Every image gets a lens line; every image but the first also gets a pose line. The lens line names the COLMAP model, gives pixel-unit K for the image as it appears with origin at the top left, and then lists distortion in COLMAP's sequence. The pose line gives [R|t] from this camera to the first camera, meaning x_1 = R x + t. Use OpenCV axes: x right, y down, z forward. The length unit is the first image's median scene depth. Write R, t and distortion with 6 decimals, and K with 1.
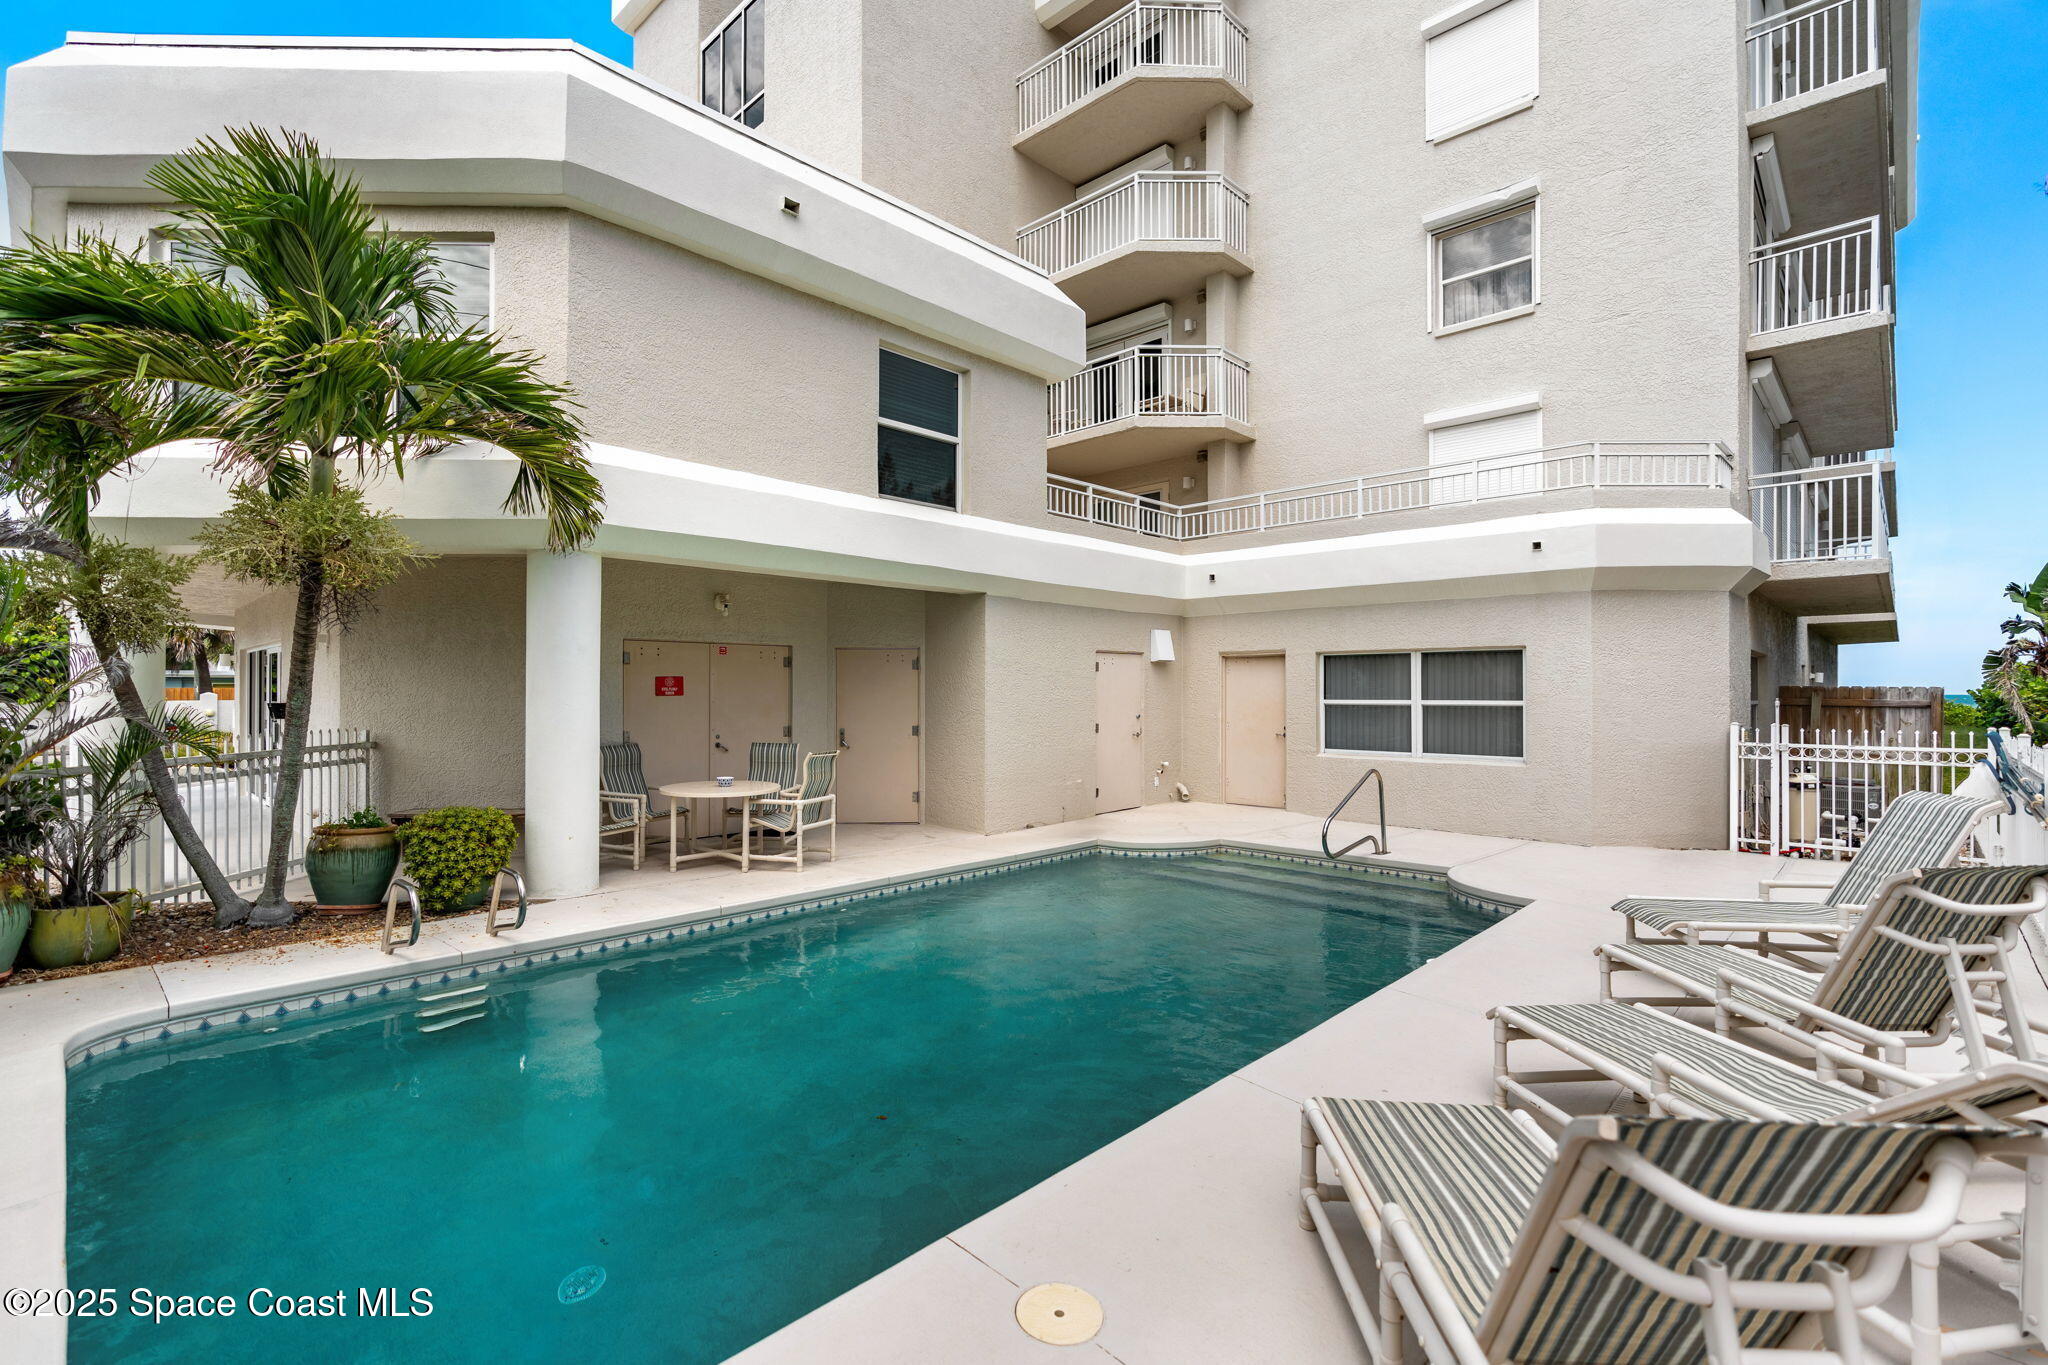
lens RADIAL K [[921.1, 0, 1035.1], [0, 921.1, 684.9], [0, 0, 1]] dist [-0.006772, 0.000144]
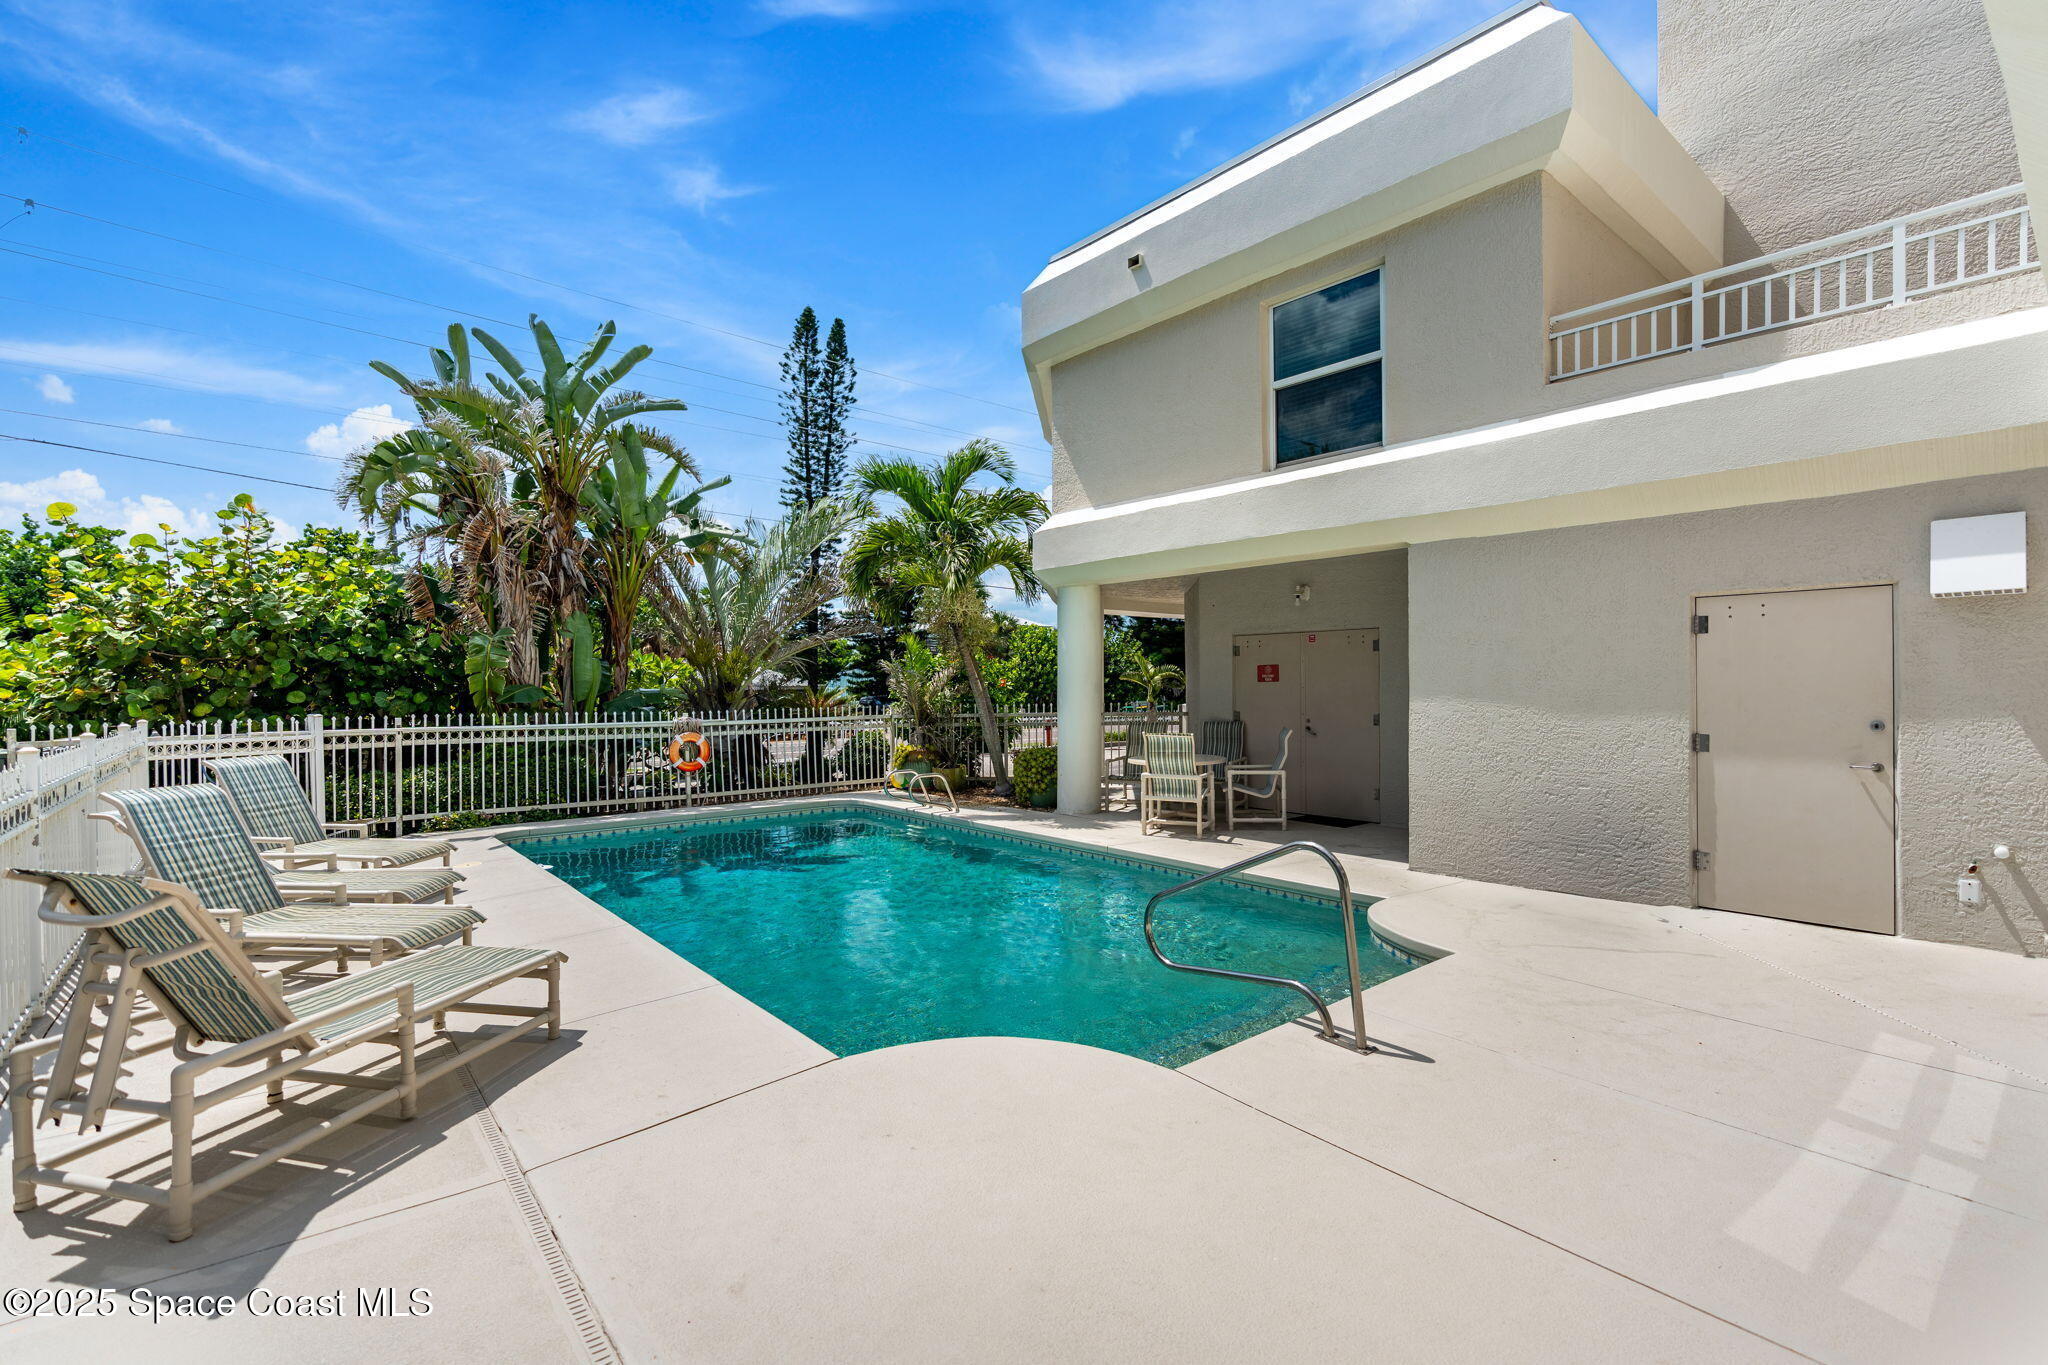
lens RADIAL K [[921.1, 0, 1035.1], [0, 921.1, 684.9], [0, 0, 1]] dist [-0.006772, 0.000144]
pose [[-0.118623, 0.002705, -0.992936, 0.771647], [0.014289, 0.999897, 0.001017, 0.010499], [0.992837, -0.014068, -0.118650, 0.847540]]
